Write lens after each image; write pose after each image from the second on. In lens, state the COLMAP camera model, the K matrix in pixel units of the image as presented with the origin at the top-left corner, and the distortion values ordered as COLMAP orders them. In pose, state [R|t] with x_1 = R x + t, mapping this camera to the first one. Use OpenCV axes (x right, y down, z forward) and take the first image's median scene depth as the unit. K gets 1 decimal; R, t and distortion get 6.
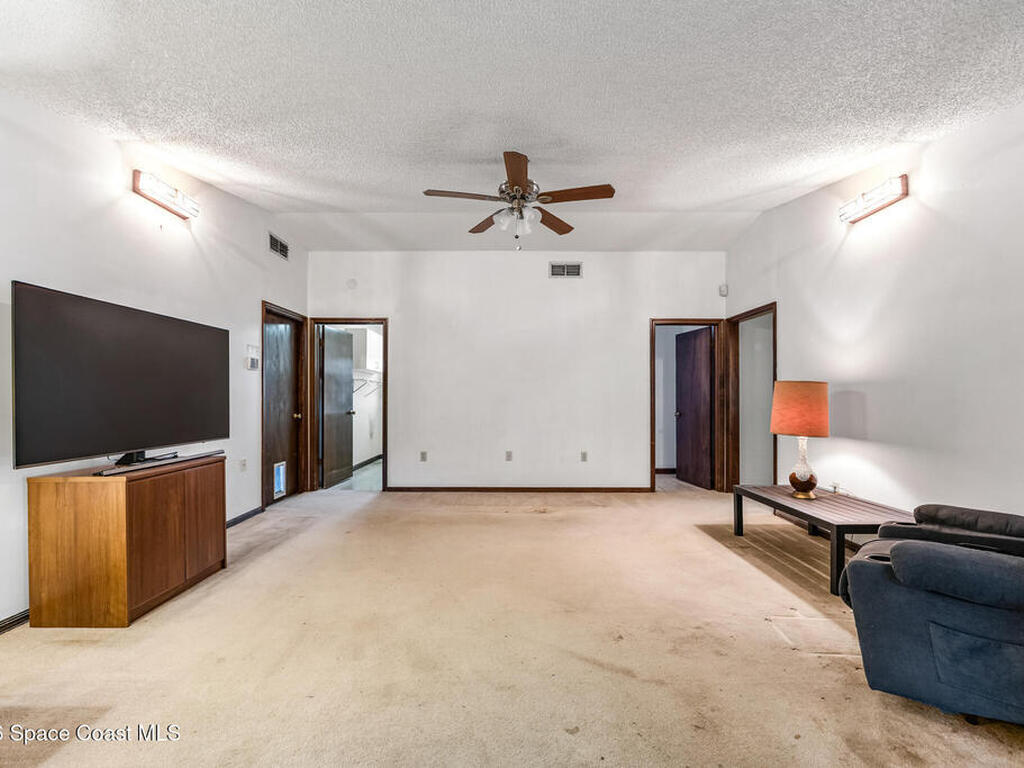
lens RADIAL K [[457.7, 0, 512.0], [0, 457.7, 384.0], [0, 0, 1]] dist [-0.000561, 0.000133]
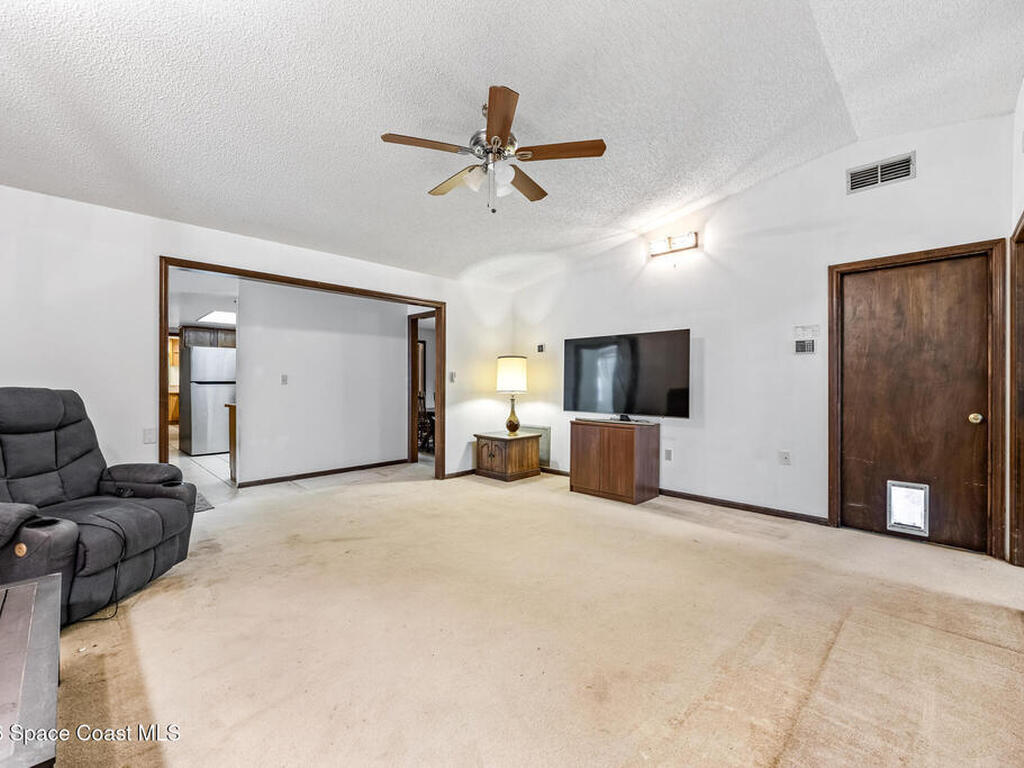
lens RADIAL K [[457.7, 0, 512.0], [0, 457.7, 384.0], [0, 0, 1]] dist [-0.000561, 0.000133]
pose [[-0.722057, -0.001877, -0.691831, 0.565594], [0.016336, 0.999671, -0.019762, 0.043563], [0.691641, -0.025571, -0.721789, 1.588815]]
